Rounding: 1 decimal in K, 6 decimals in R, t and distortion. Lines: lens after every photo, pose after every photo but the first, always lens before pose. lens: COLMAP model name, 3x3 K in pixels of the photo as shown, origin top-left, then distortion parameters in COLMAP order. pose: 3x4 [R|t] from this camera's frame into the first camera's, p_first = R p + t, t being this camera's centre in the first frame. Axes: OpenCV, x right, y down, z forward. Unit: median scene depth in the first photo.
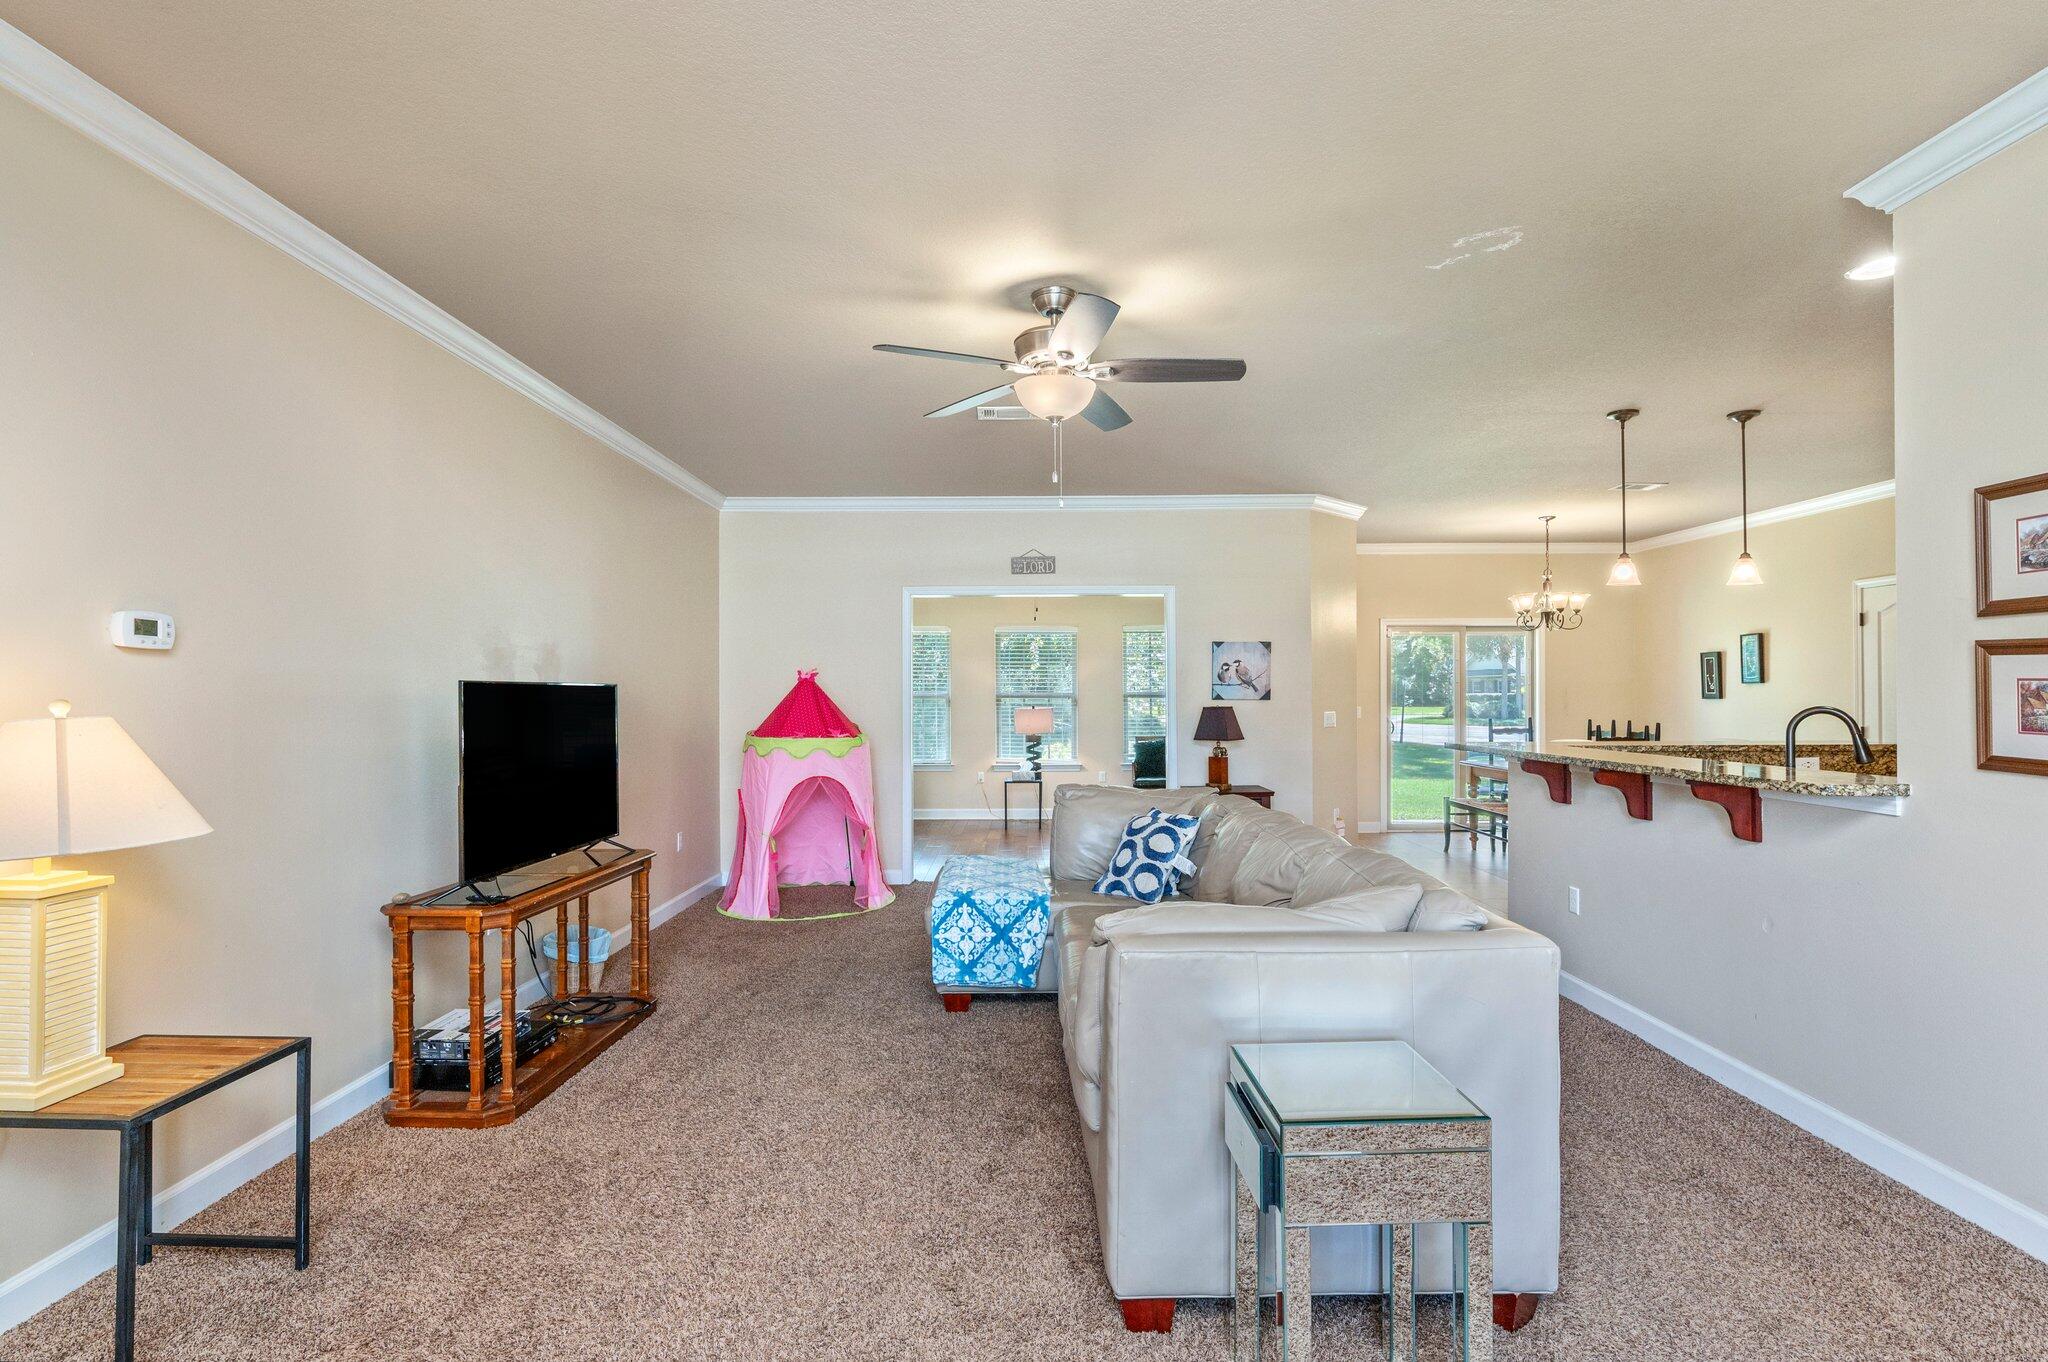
lens RADIAL K [[994.2, 0, 1026.2], [0, 994.2, 692.2], [0, 0, 1]] dist [-0.000507, -0.000083]
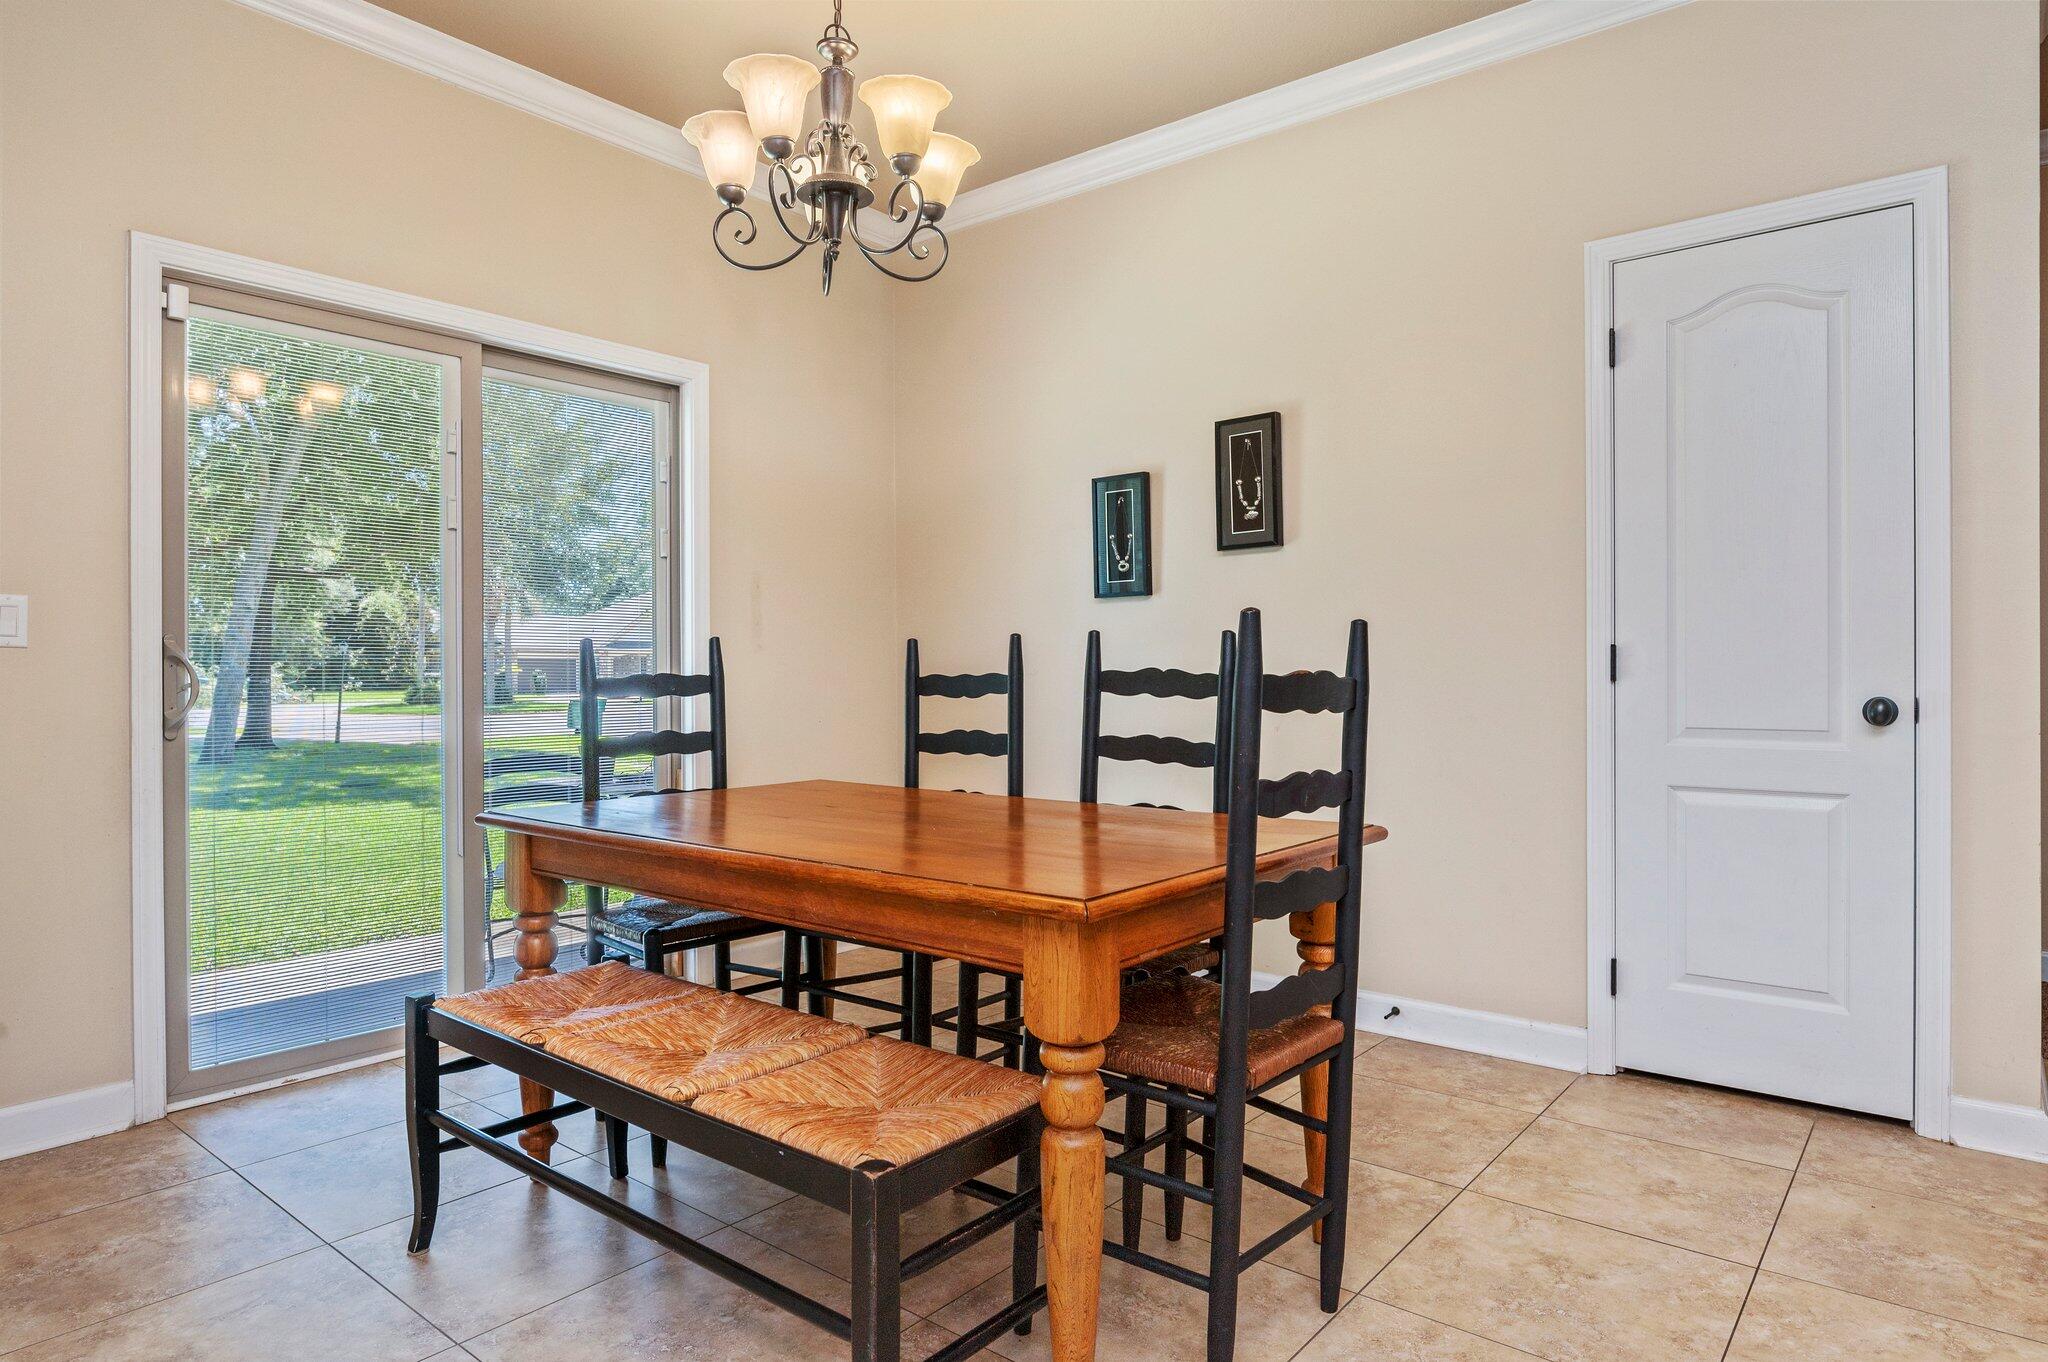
lens RADIAL K [[1199.1, 0, 1024.0], [0, 1199.1, 681.0], [0, 0, 1]] dist [0.003931, 0.000708]
pose [[0.642413, -0.000739, 0.766359, 0.268021], [-0.001193, 0.999997, 0.001965, 0.033716], [-0.766358, -0.002176, 0.642410, 0.637718]]
